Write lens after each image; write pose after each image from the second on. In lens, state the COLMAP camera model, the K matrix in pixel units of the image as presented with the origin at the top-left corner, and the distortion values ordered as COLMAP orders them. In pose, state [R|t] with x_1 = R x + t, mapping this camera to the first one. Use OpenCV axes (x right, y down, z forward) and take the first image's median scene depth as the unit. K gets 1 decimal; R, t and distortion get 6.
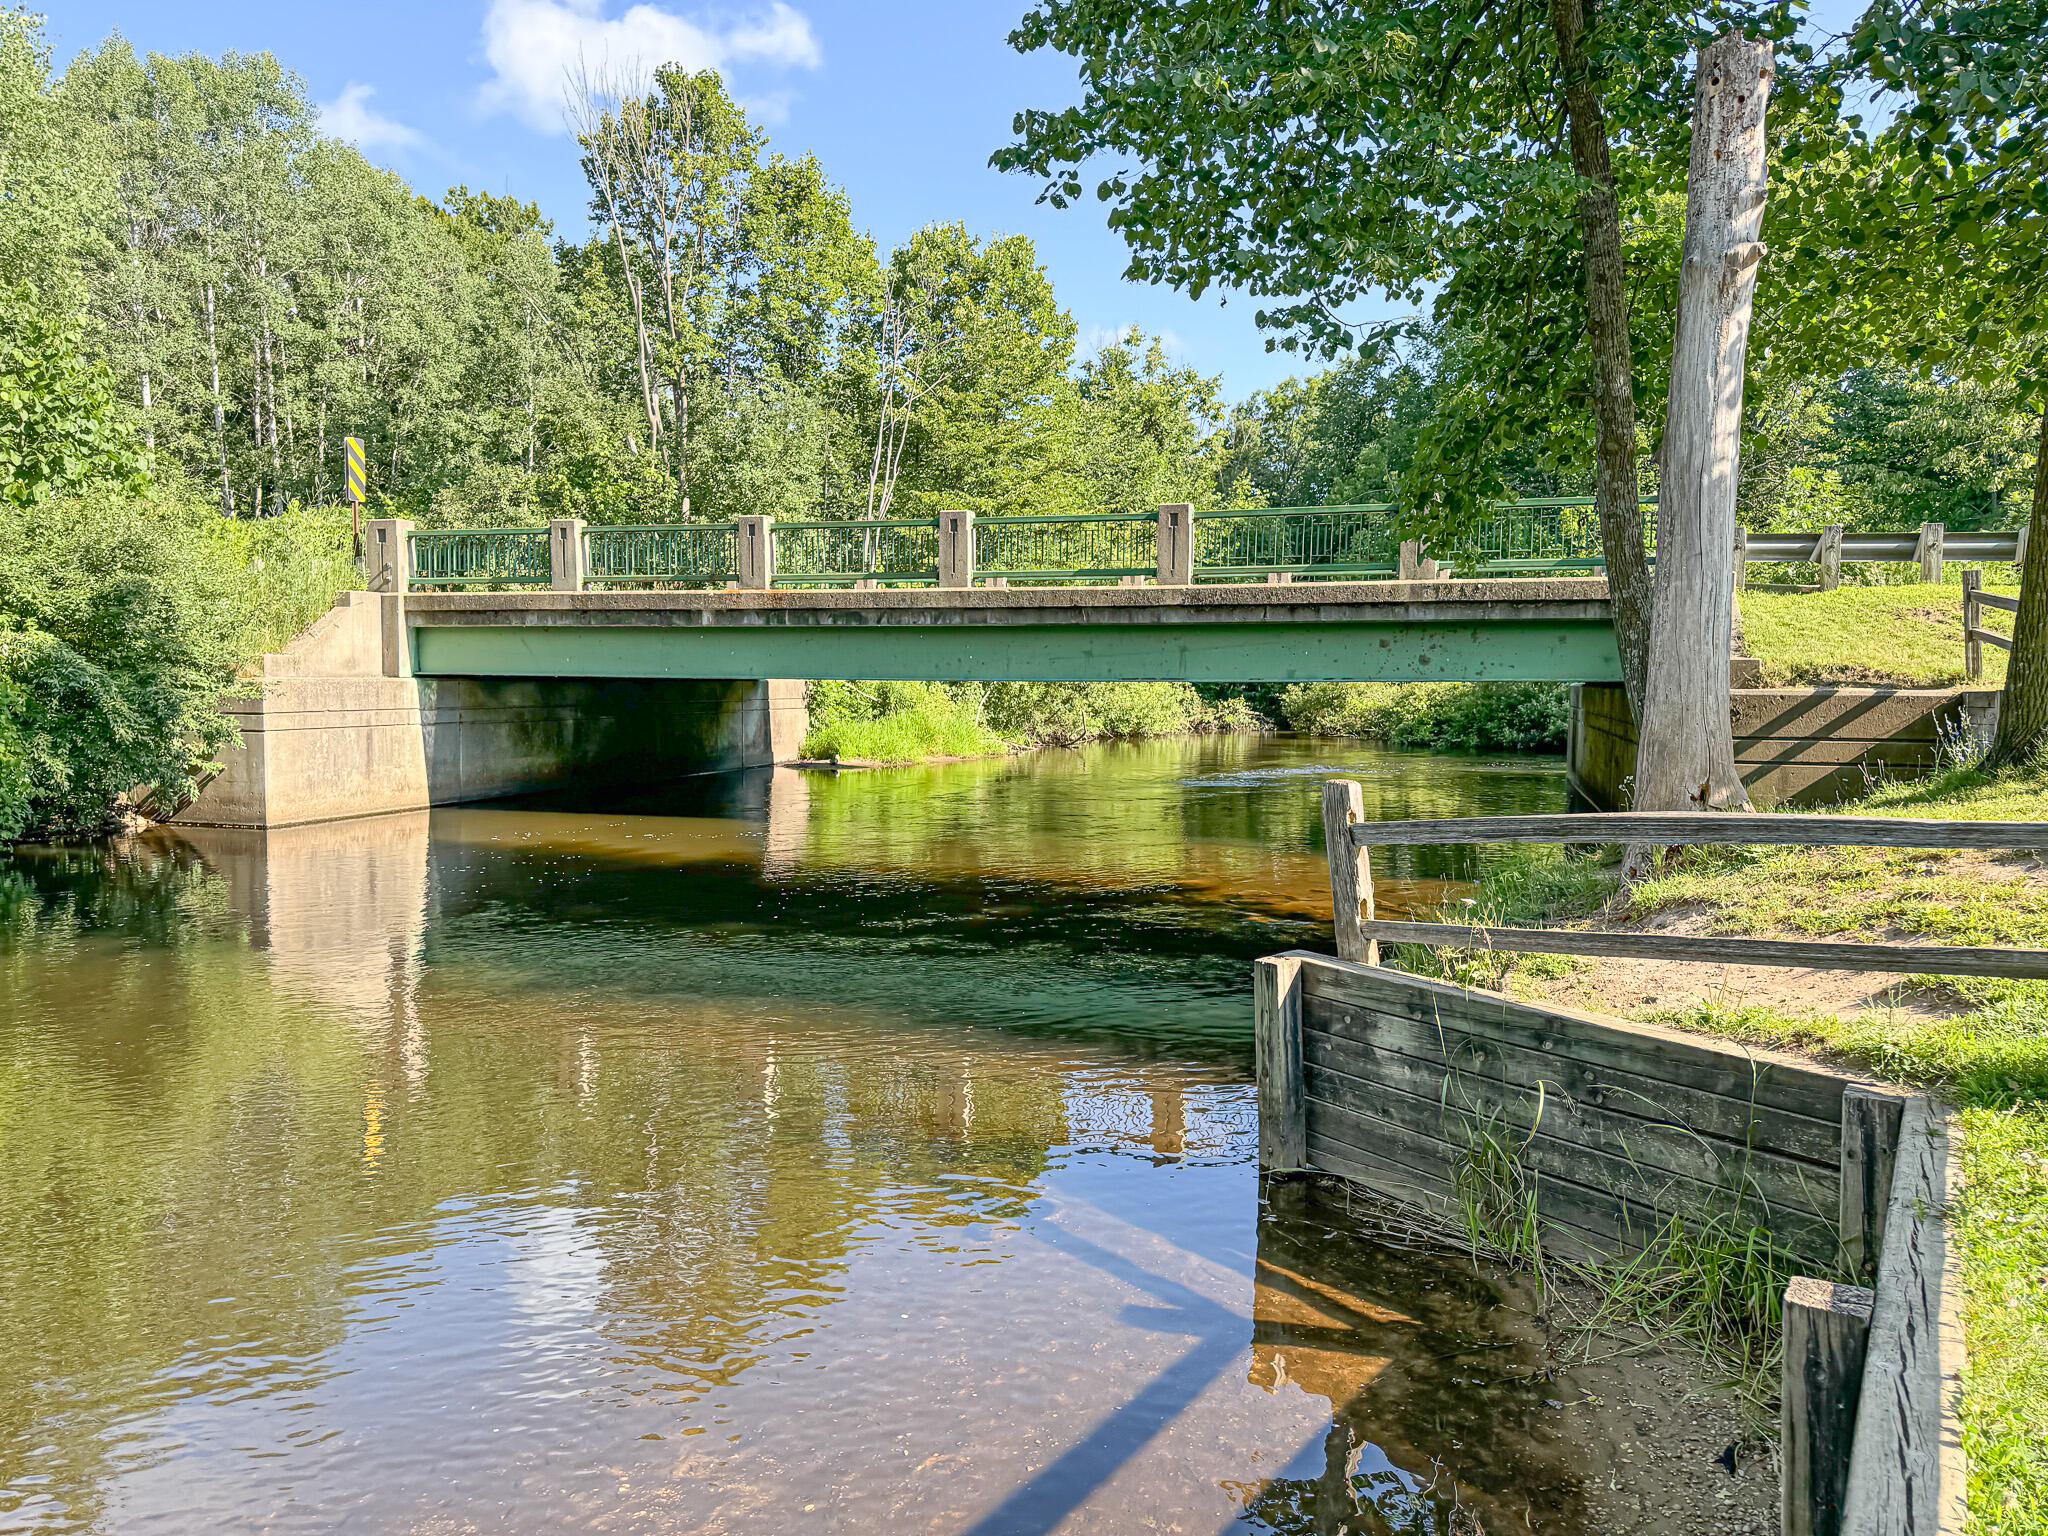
lens RADIAL K [[1431.4, 0, 1024.0], [0, 1431.4, 768.0], [0, 0, 1]] dist [0.107241, -0.151222]
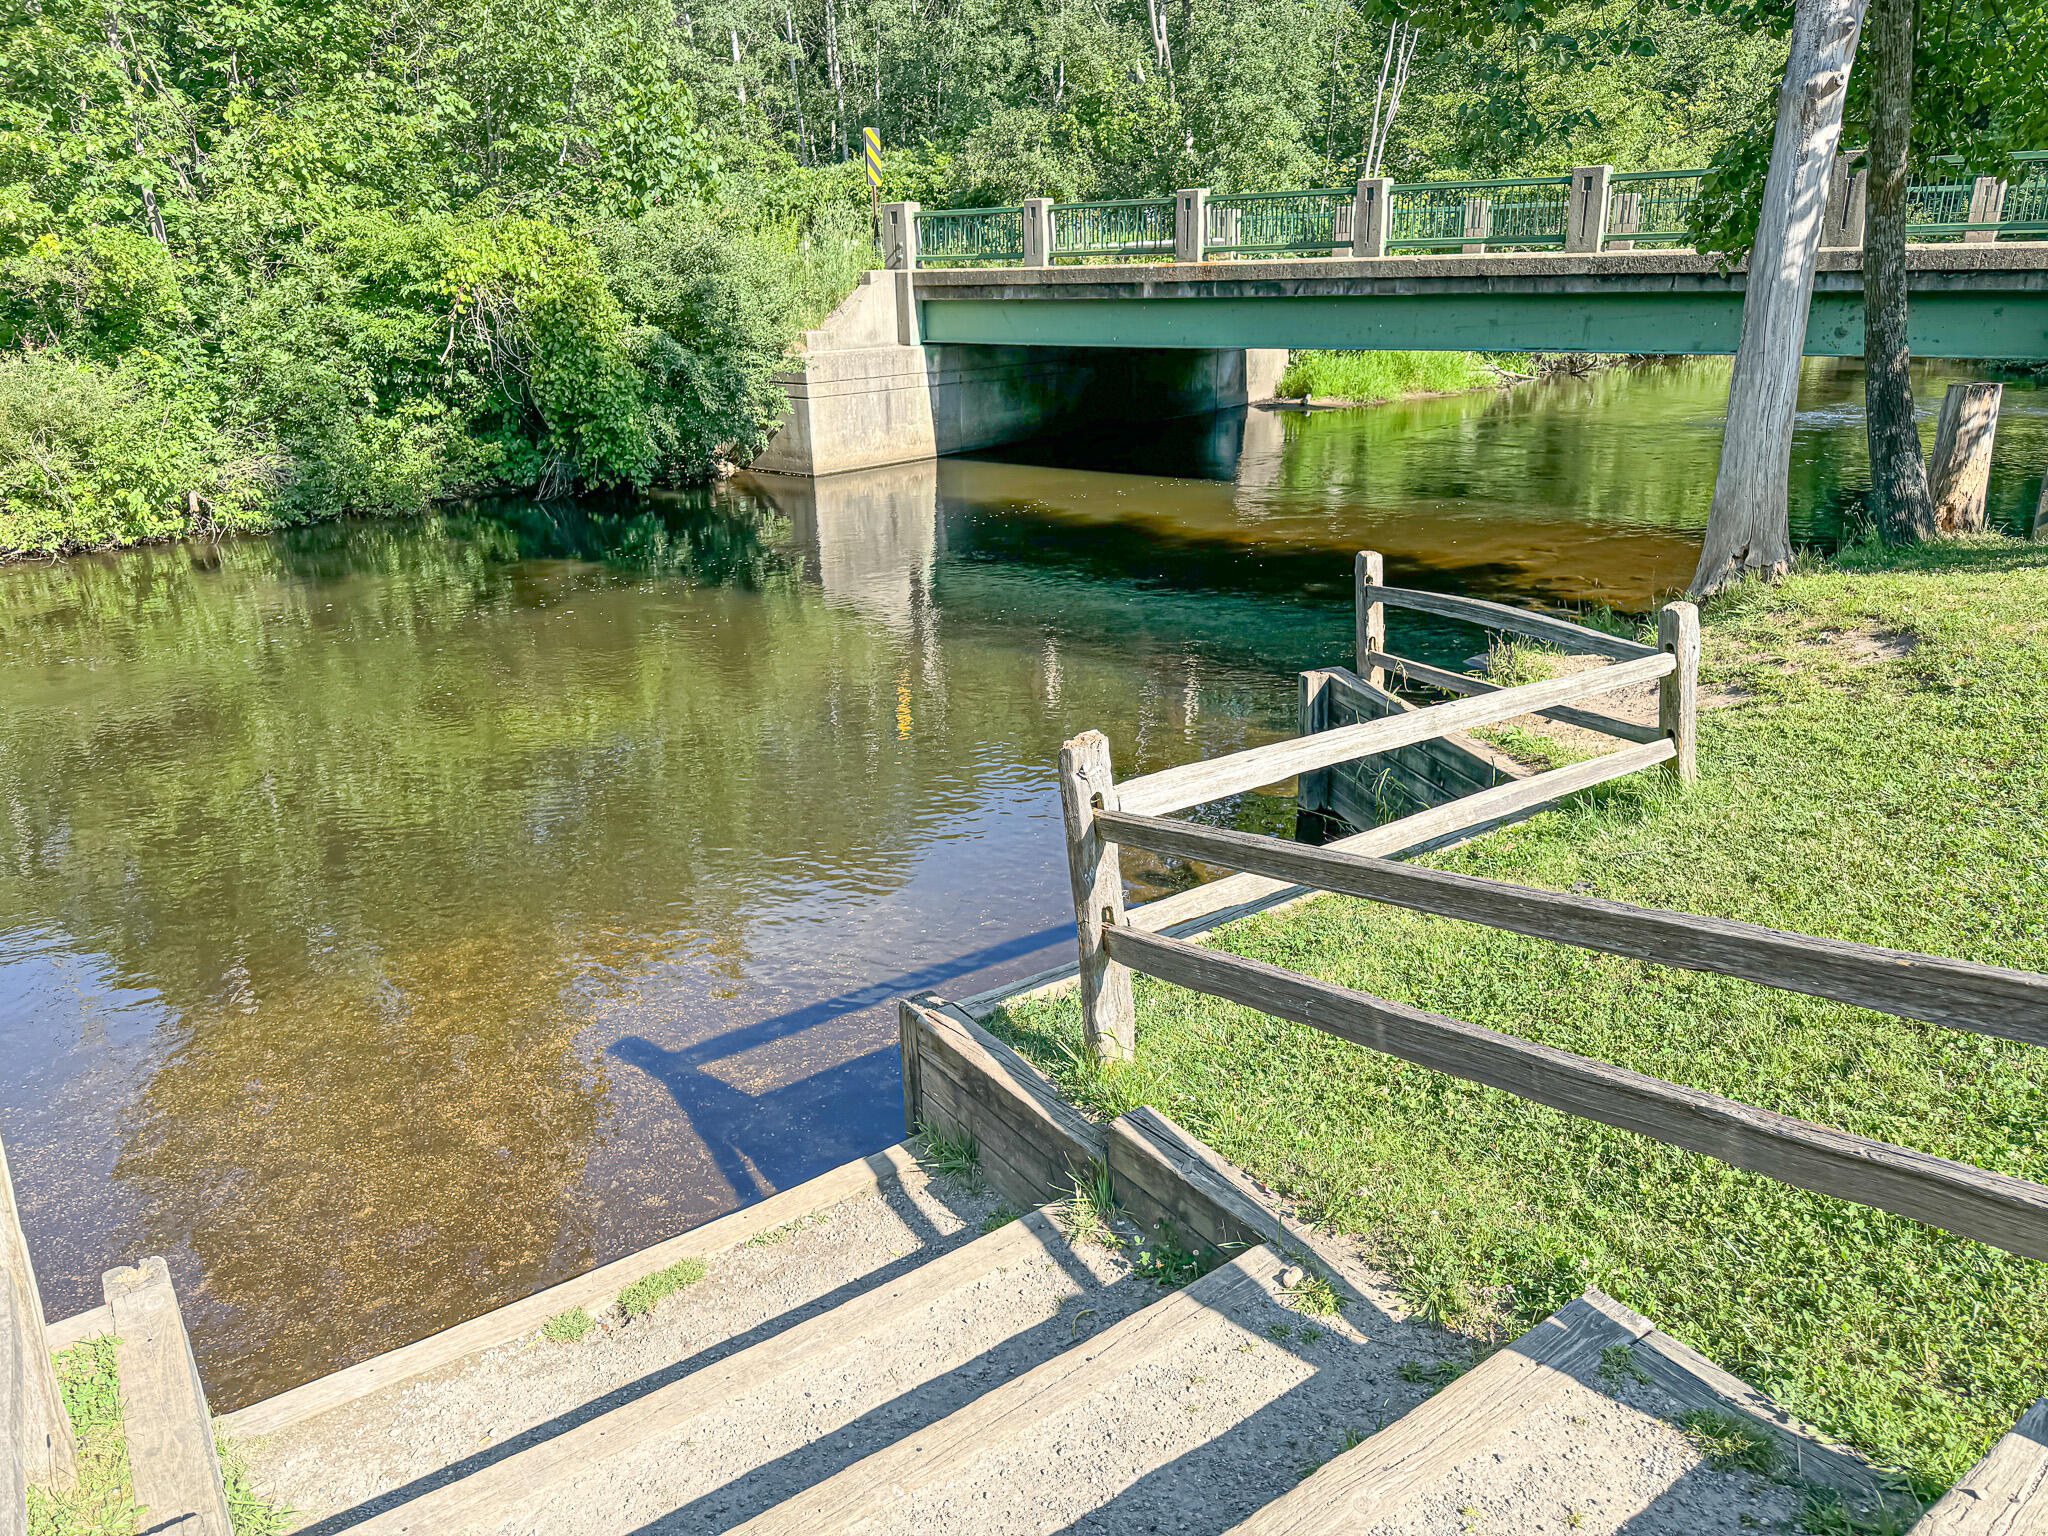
lens RADIAL K [[1431.4, 0, 1024.0], [0, 1431.4, 768.0], [0, 0, 1]] dist [0.107241, -0.151222]
pose [[0.928593, 0.098334, -0.357835, 0.129810], [0.001680, 0.963130, 0.269030, -0.050307], [0.371097, -0.250420, 0.894191, -0.132025]]
